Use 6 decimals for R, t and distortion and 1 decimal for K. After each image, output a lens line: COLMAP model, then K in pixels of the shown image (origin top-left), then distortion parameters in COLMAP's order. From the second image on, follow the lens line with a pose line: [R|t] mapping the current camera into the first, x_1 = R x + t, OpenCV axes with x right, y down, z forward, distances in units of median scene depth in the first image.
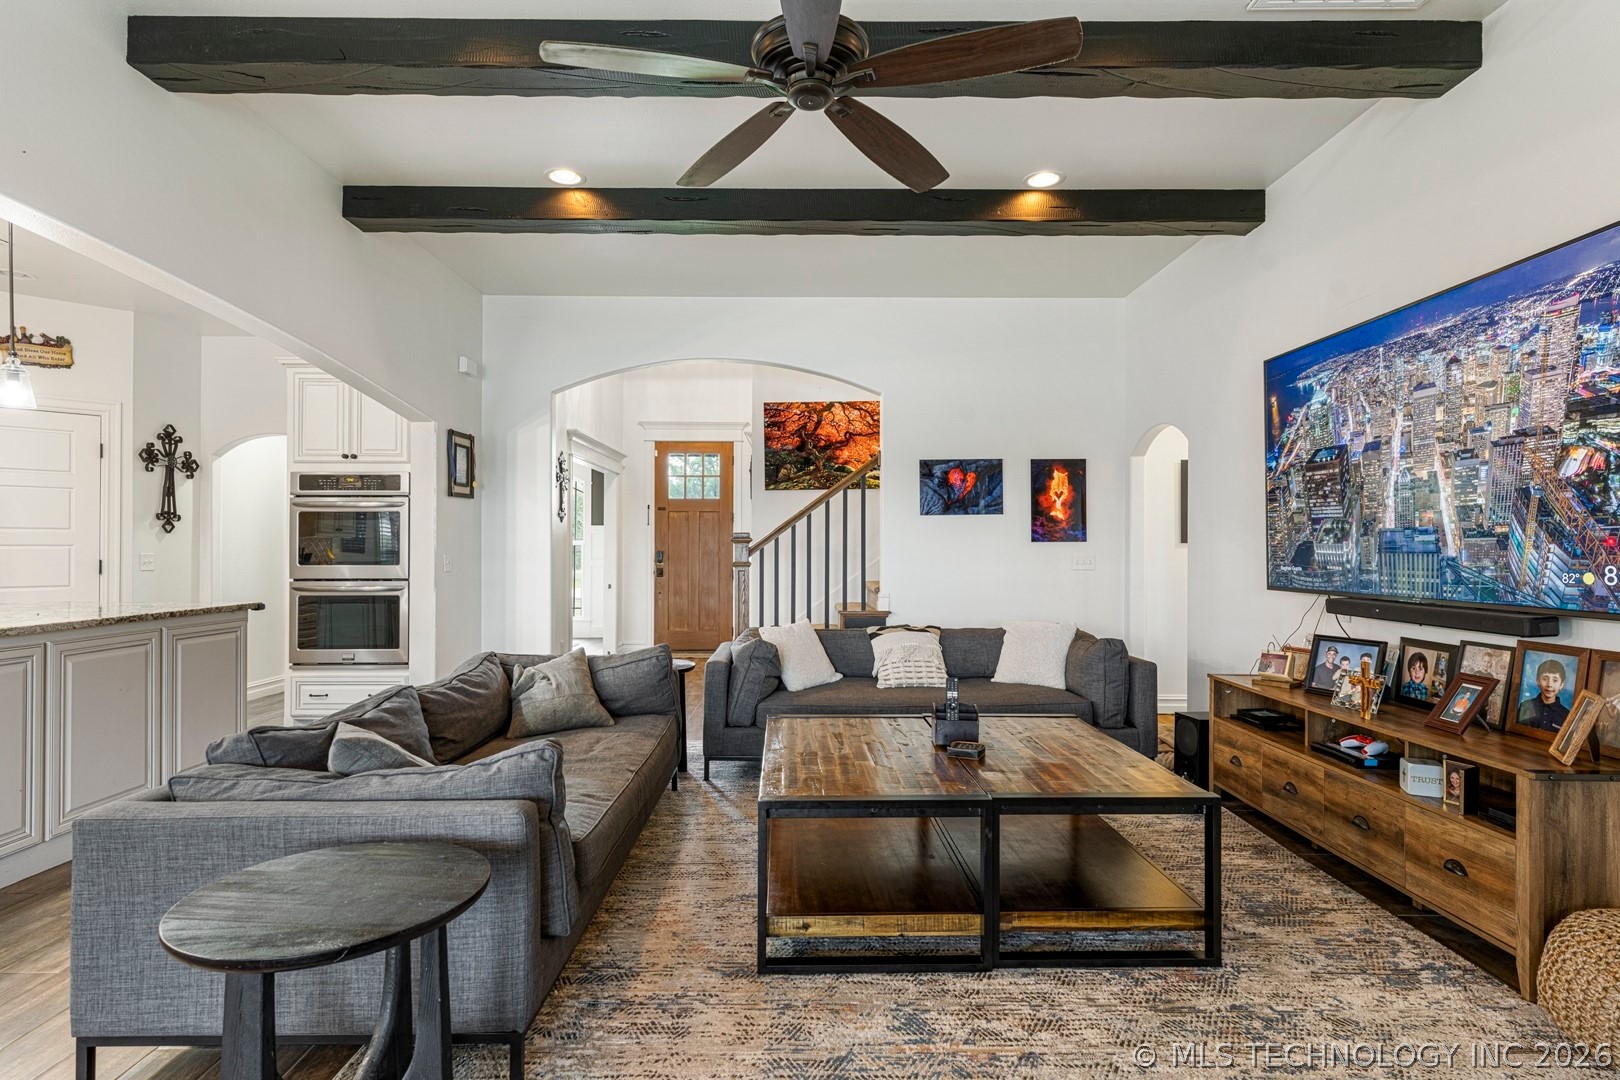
lens RADIAL K [[835.6, 0, 804.9], [0, 835.6, 540.6], [0, 0, 1]] dist [0.003000, 0.001509]
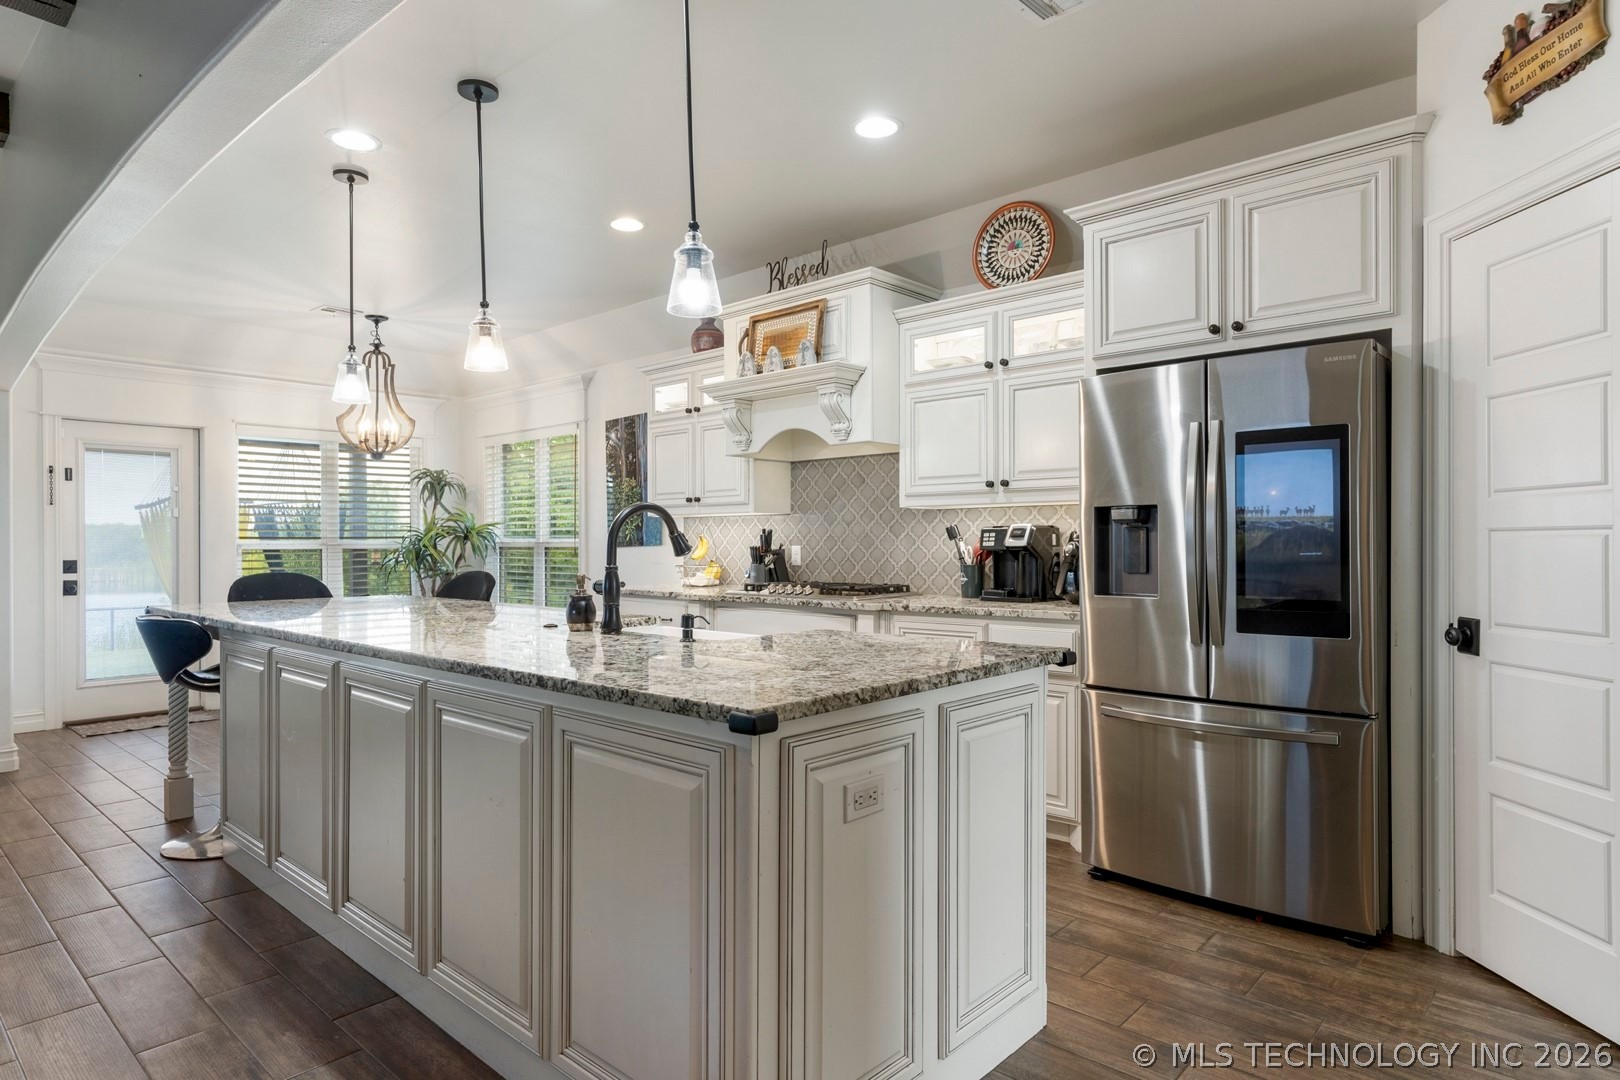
lens RADIAL K [[915.9, 0, 809.3], [0, 915.9, 542.5], [0, 0, 1]] dist [0.002967, 0.002143]
pose [[-0.677255, 0.000555, -0.735748, -0.306702], [0.011722, 0.999881, -0.010036, 0.010917], [0.735655, -0.015421, -0.677181, 0.925814]]
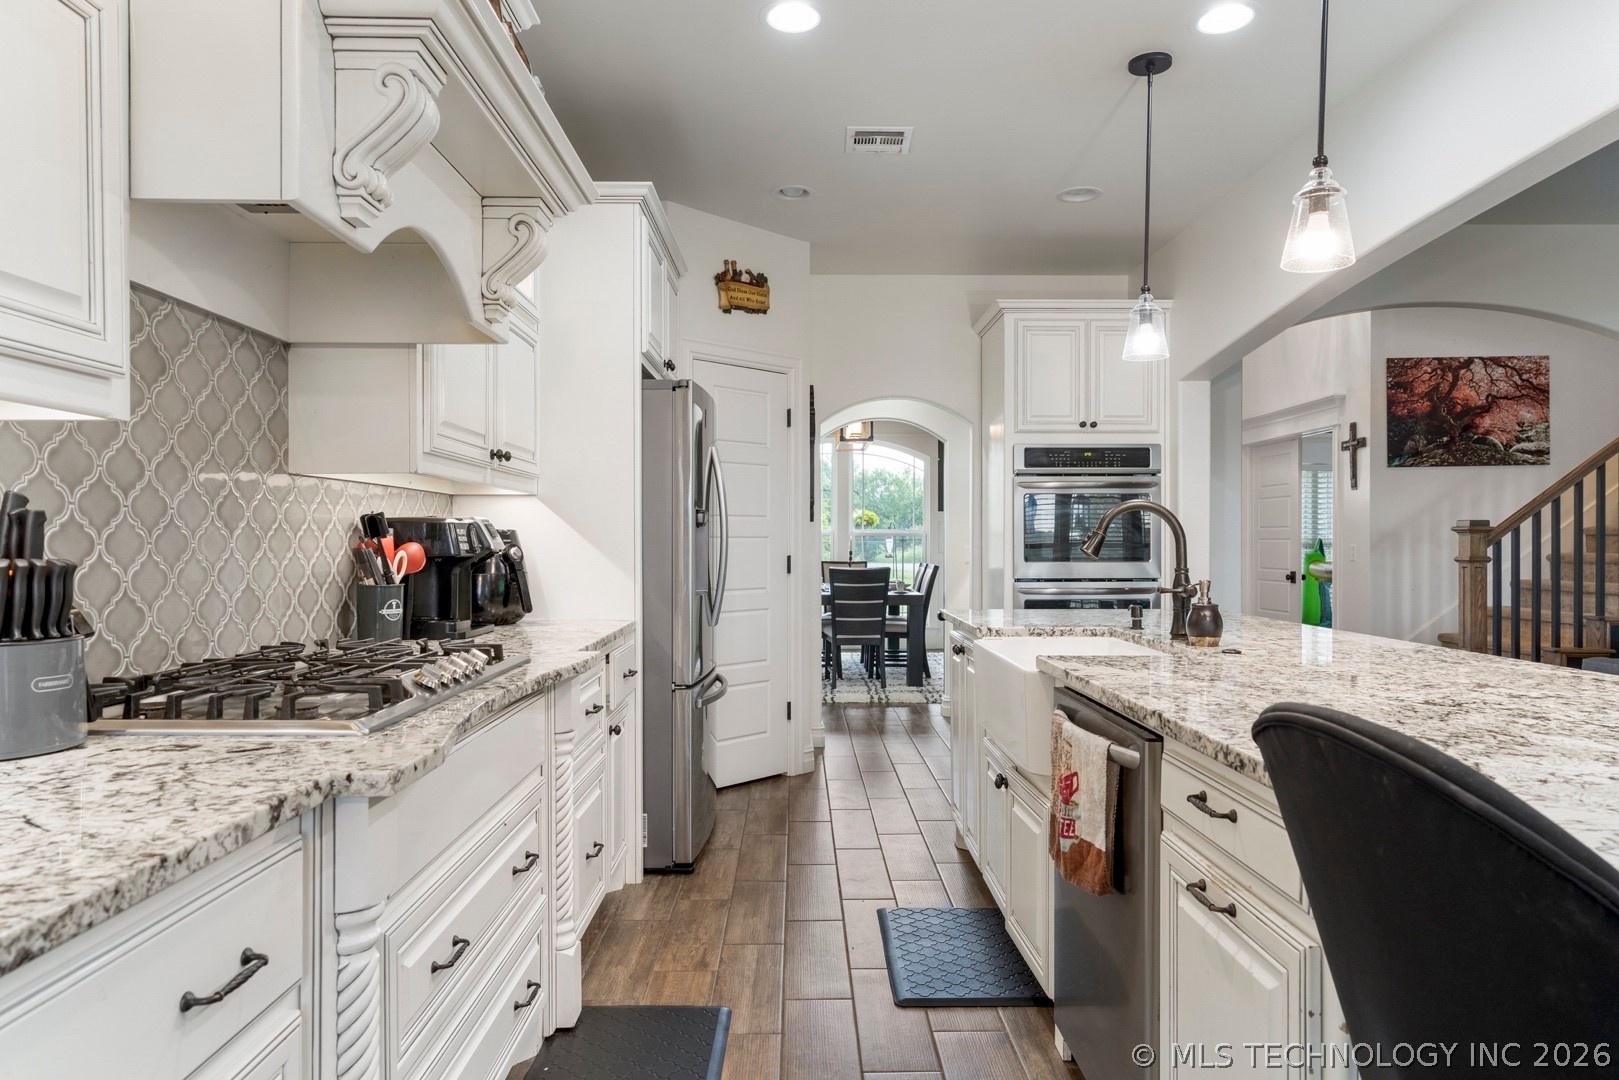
lens RADIAL K [[992.7, 0, 798.5], [0, 992.7, 547.6], [0, 0, 1]] dist [-0.005162, -0.002363]
pose [[0.999996, -0.001280, -0.002489, -0.769169], [0.001328, 0.999809, 0.019476, -0.002309], [0.002464, -0.019479, 0.999807, 0.051807]]
